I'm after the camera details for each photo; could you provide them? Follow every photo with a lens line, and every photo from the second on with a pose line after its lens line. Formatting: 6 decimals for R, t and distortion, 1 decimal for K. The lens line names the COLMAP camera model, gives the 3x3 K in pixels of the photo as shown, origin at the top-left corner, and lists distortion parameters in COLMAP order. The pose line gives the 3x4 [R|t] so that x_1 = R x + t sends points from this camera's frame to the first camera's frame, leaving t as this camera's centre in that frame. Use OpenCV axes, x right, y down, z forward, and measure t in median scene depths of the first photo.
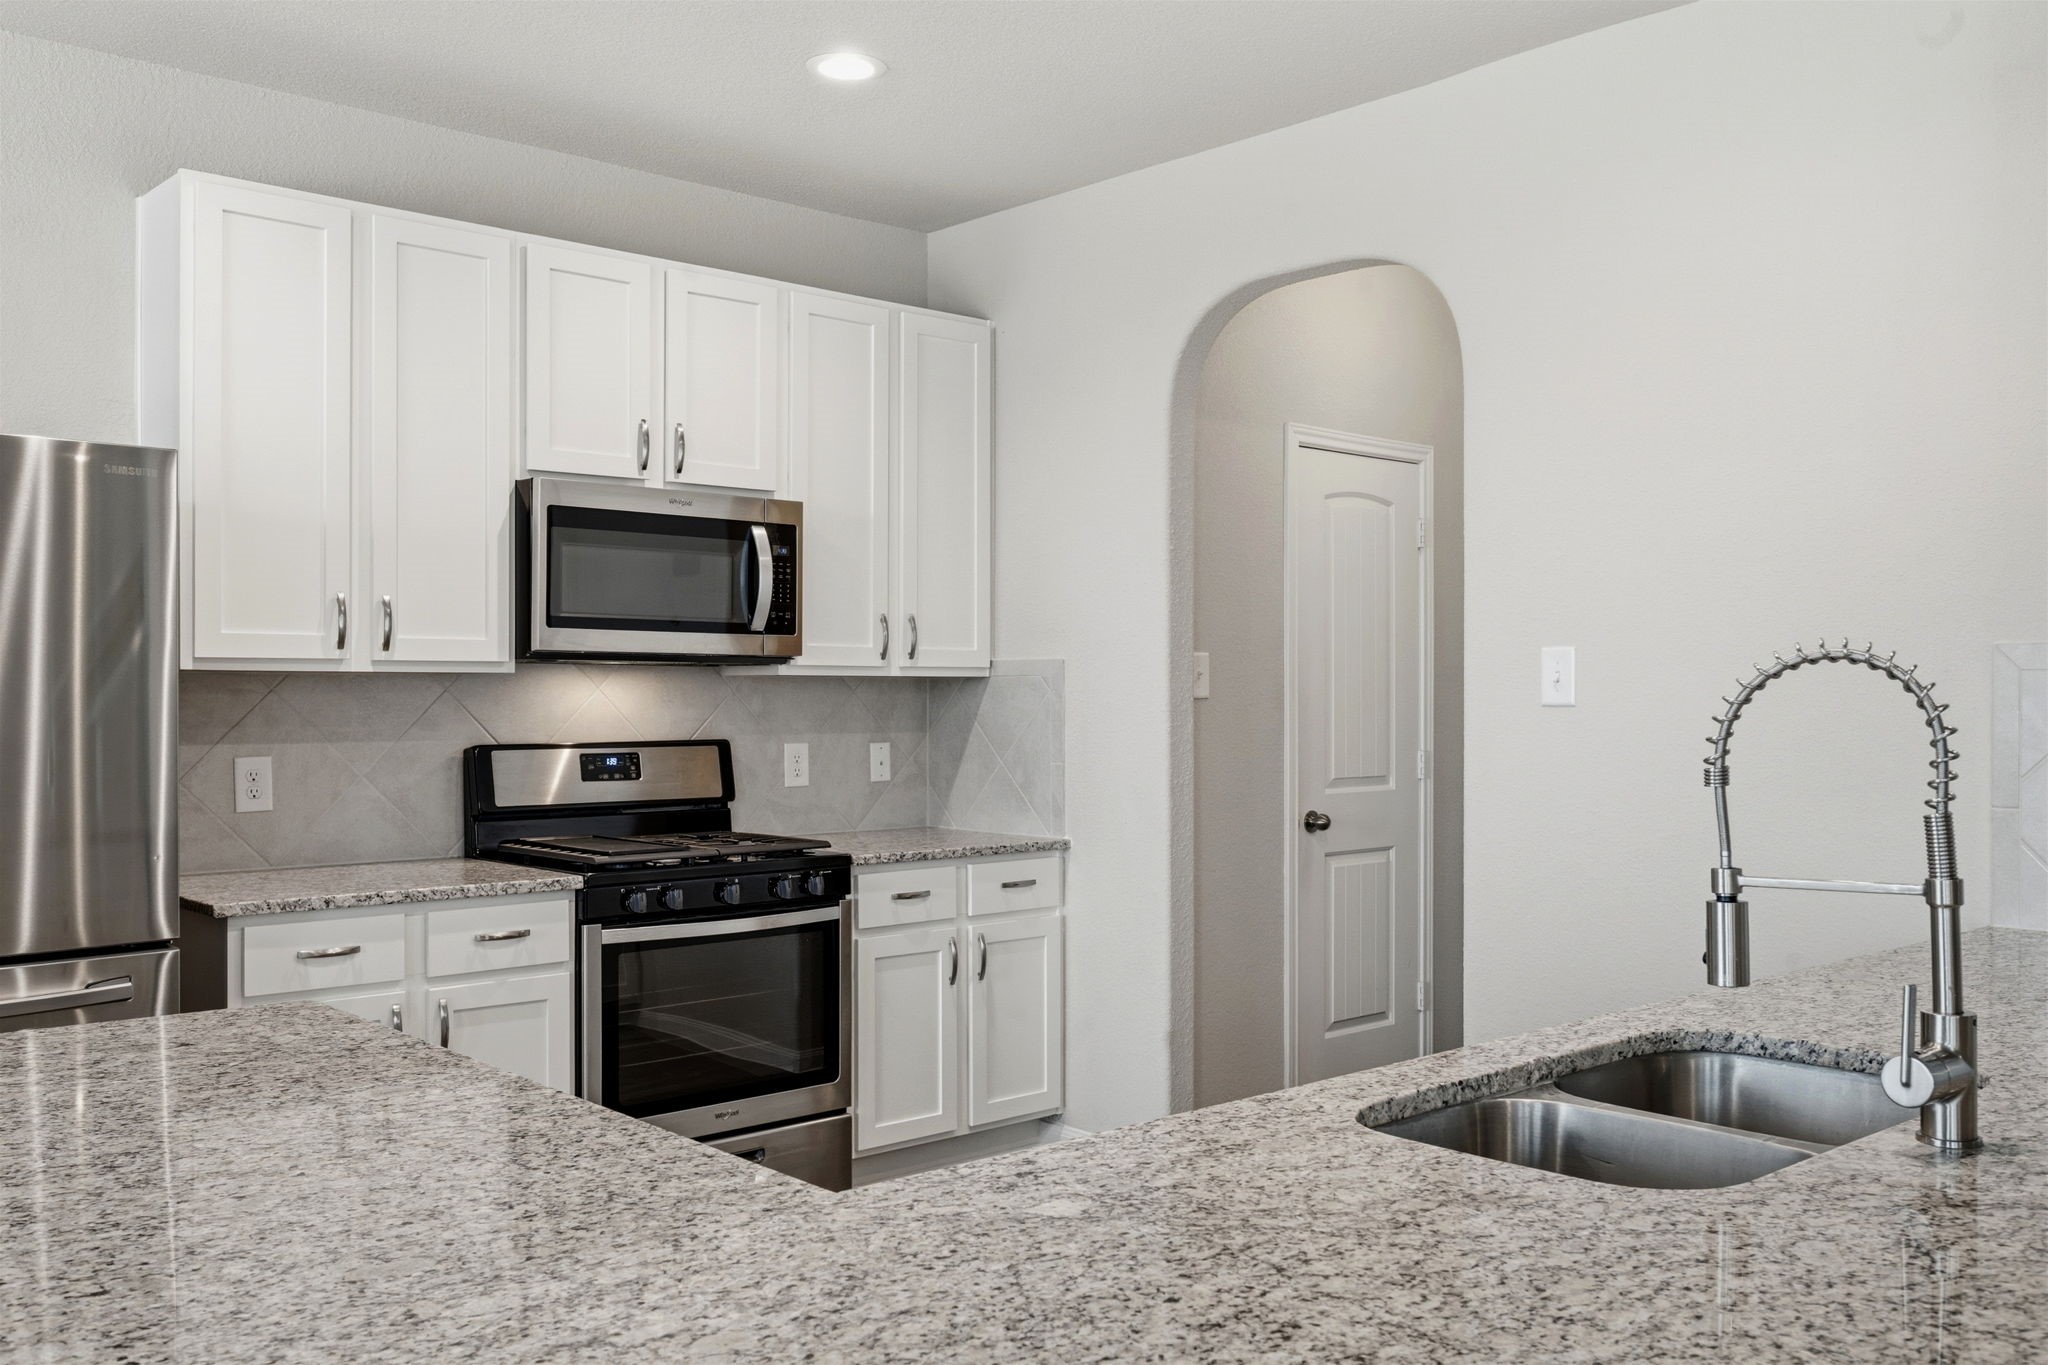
lens RADIAL K [[1736.2, 0, 1017.0], [0, 1736.2, 696.6], [0, 0, 1]] dist [0.013796, -0.010474]
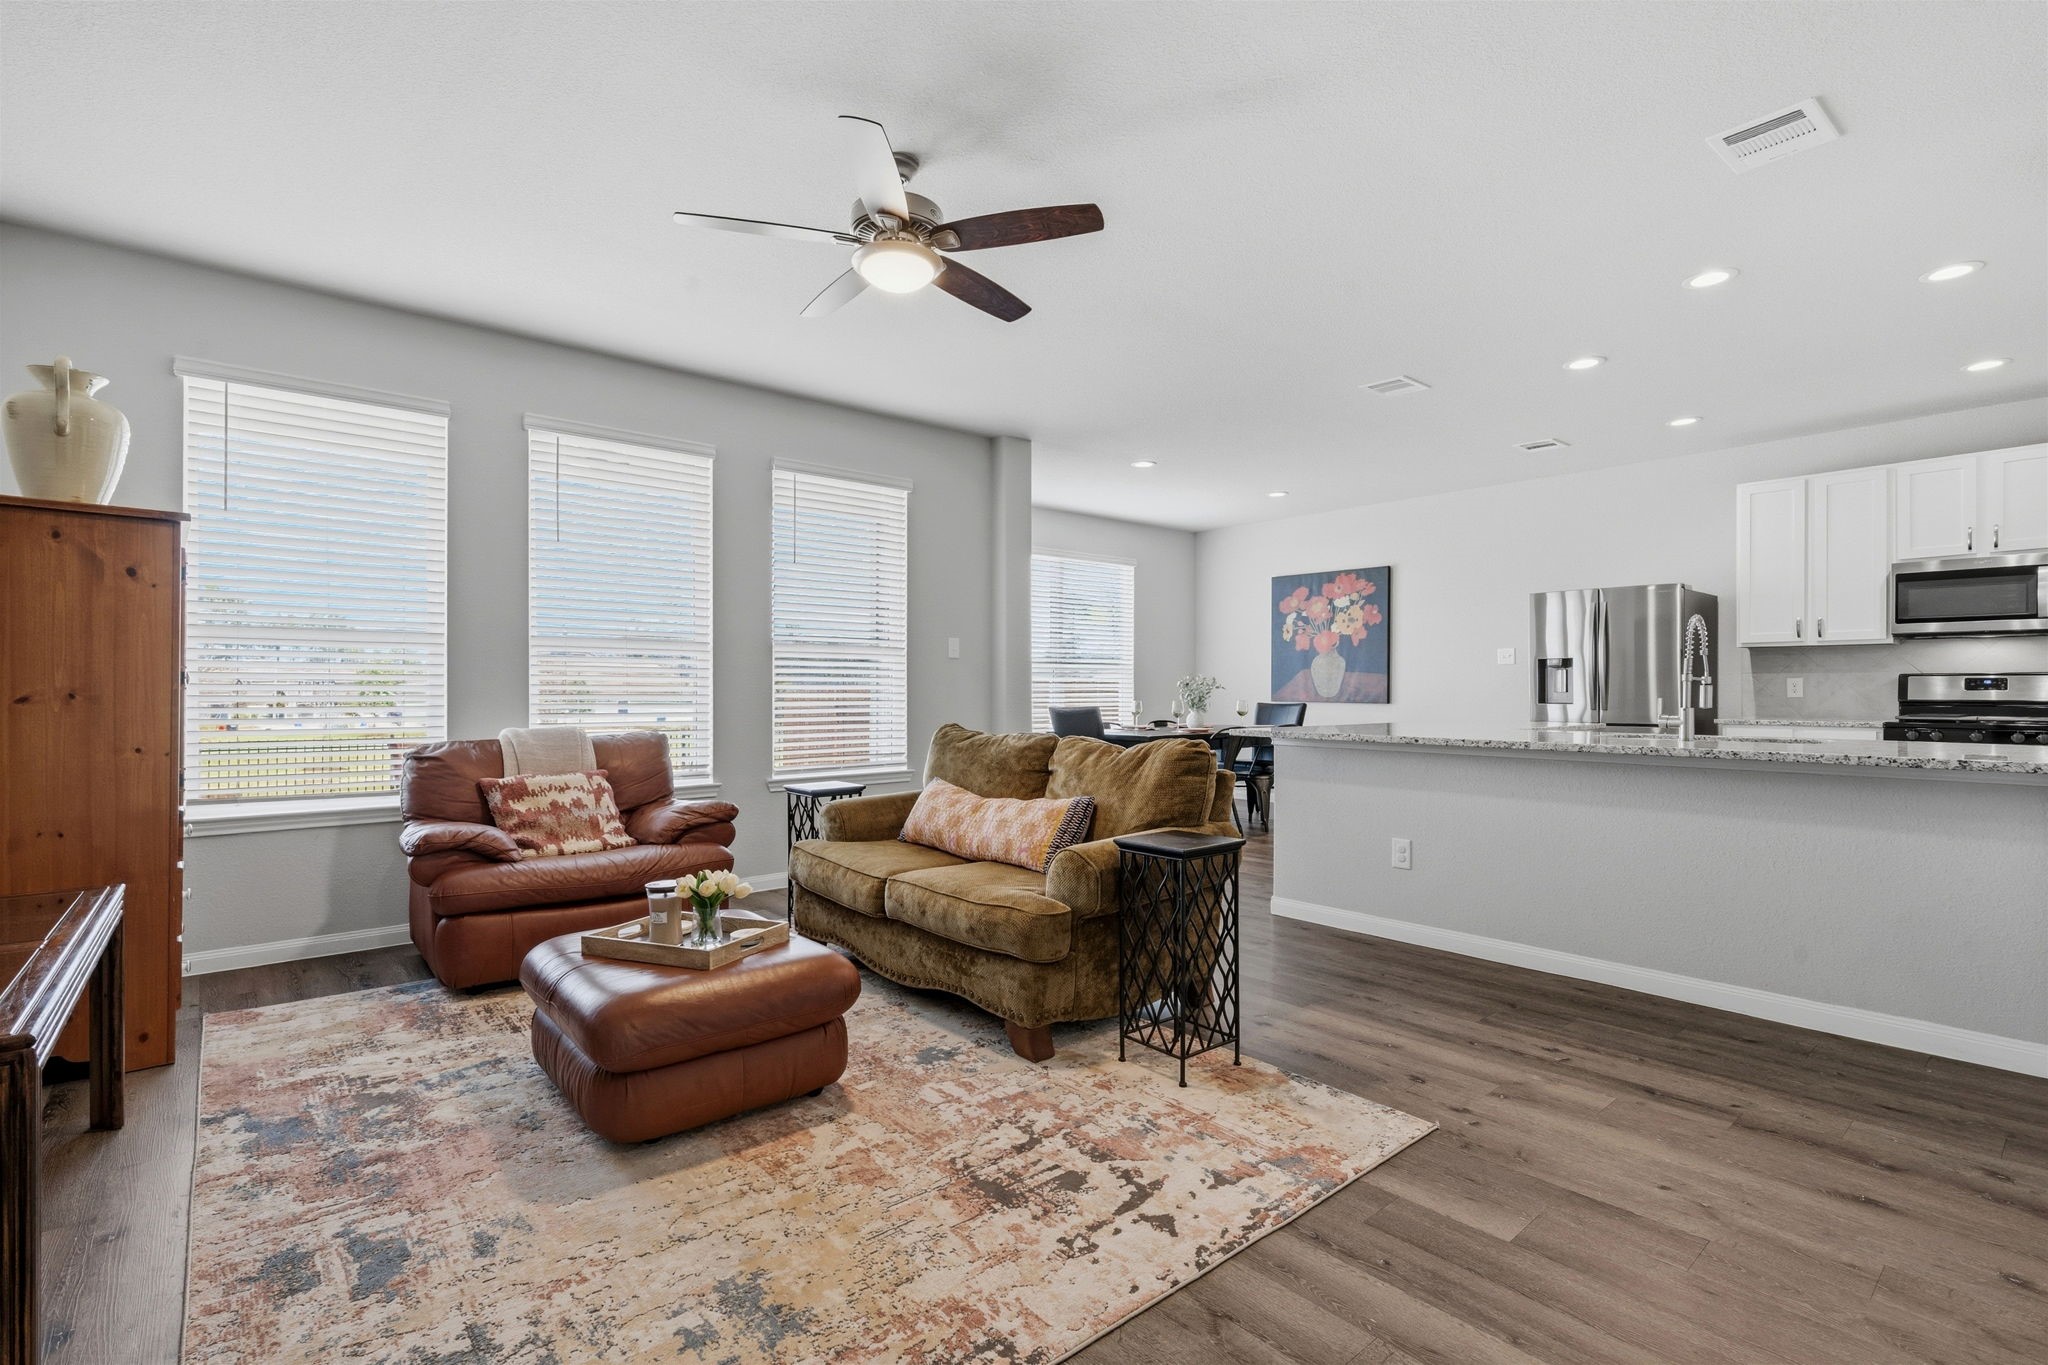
lens RADIAL K [[962.4, 0, 1027.8], [0, 962.4, 688.2], [0, 0, 1]] dist [0.002675, -0.000812]
pose [[-0.031970, -0.003858, -0.999481, 1.033092], [-0.002630, 0.999989, -0.003776, 0.054729], [0.999485, 0.002508, -0.031980, -0.155599]]
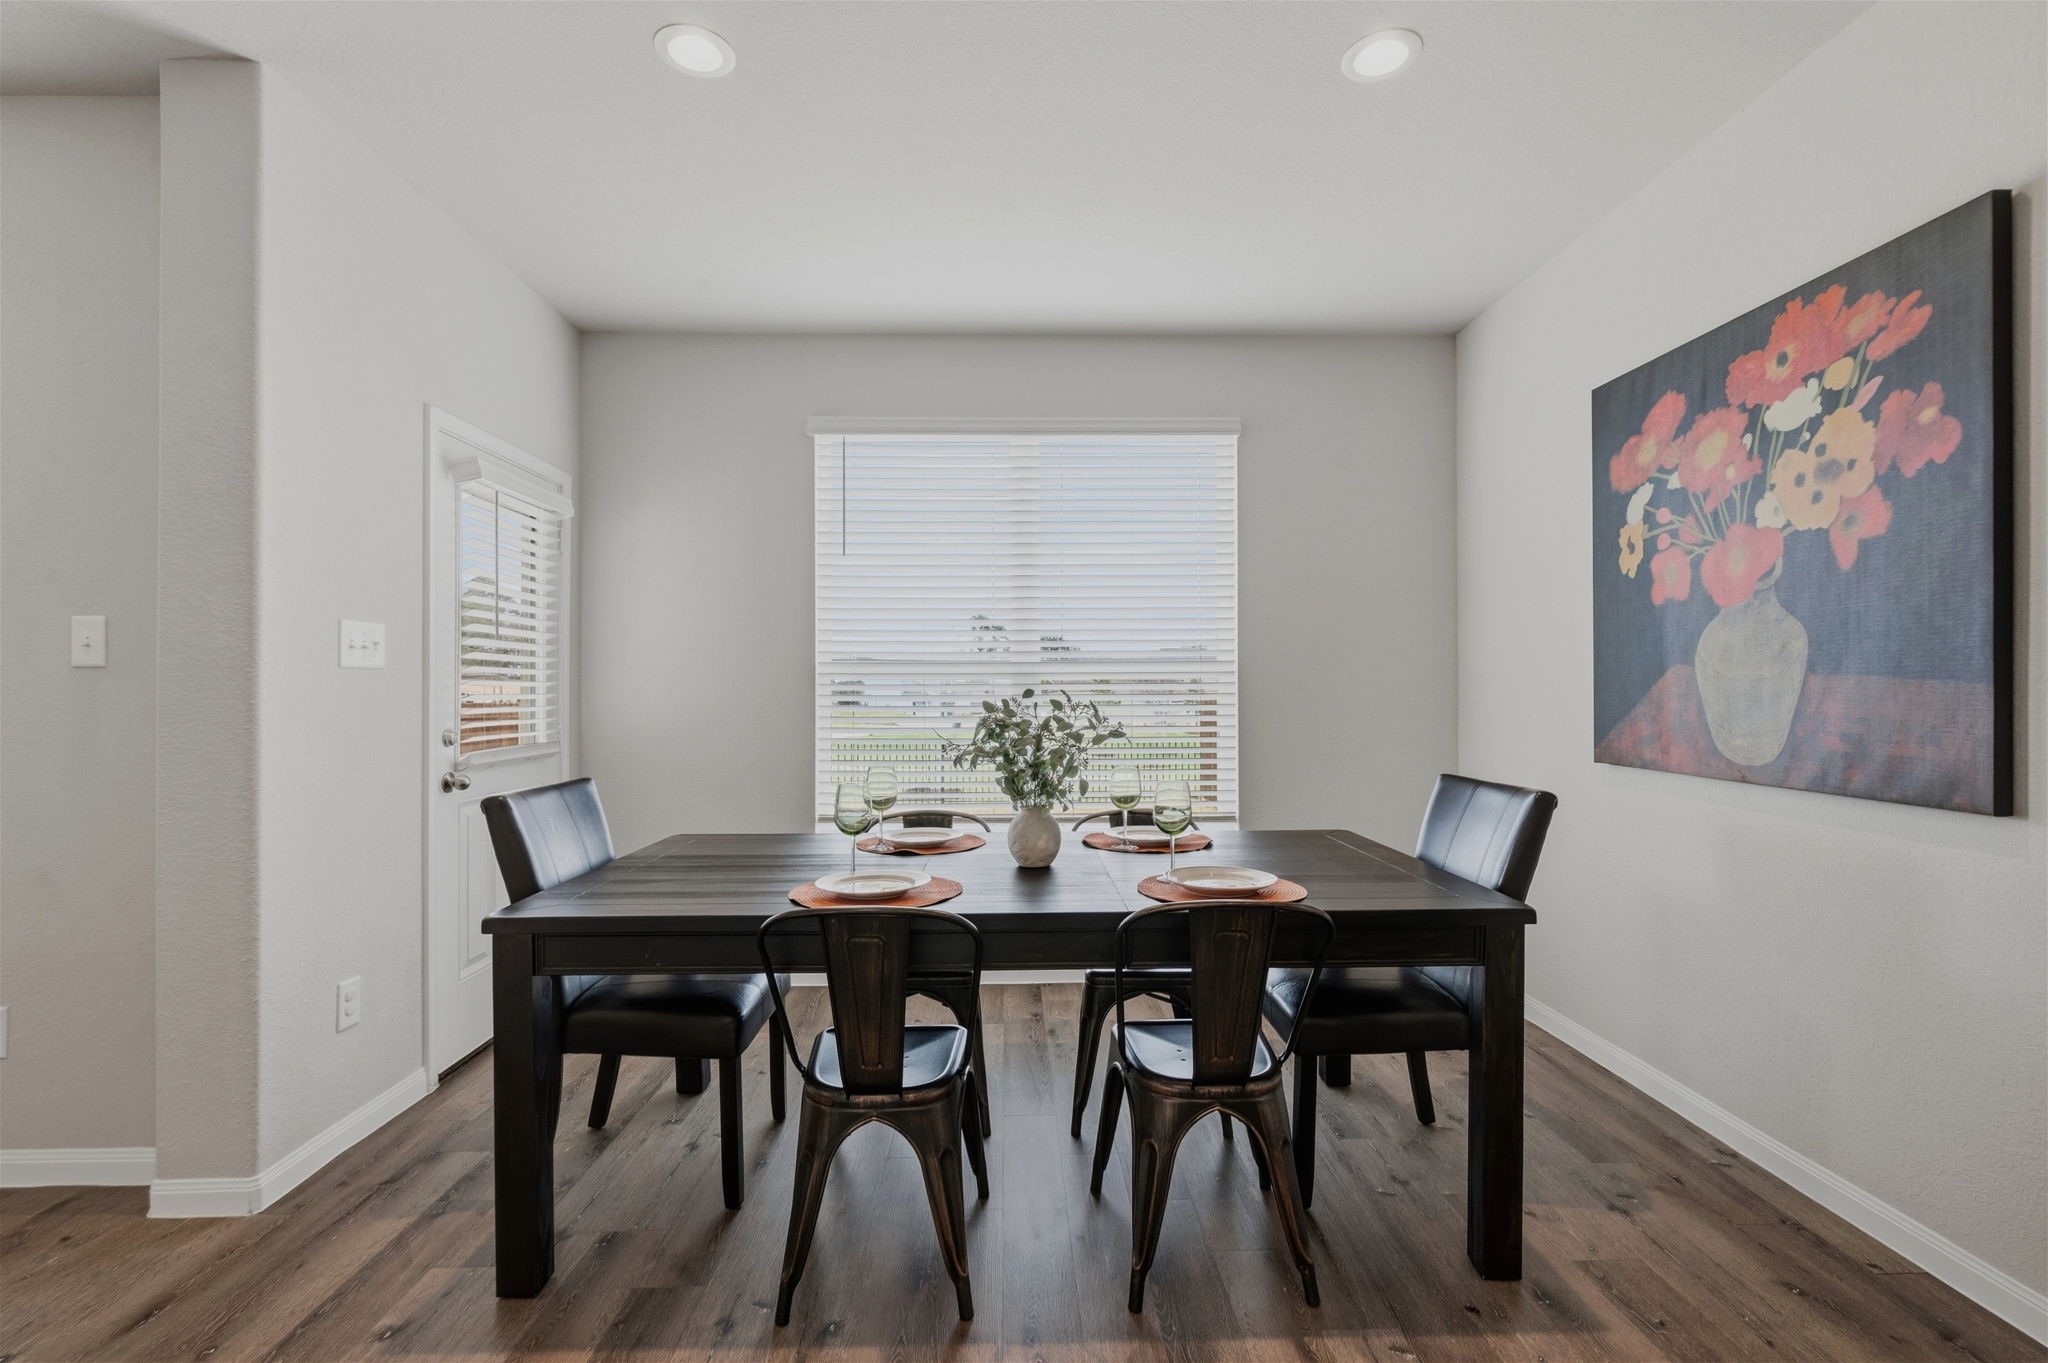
lens RADIAL K [[918.0, 0, 1030.6], [0, 918.0, 680.0], [0, 0, 1]] dist [0.002782, -0.000685]
pose [[-0.648939, -0.006847, -0.760810, -0.293162], [0.002376, 0.999936, -0.011026, 0.021304], [0.760837, -0.008963, -0.648881, 0.425343]]
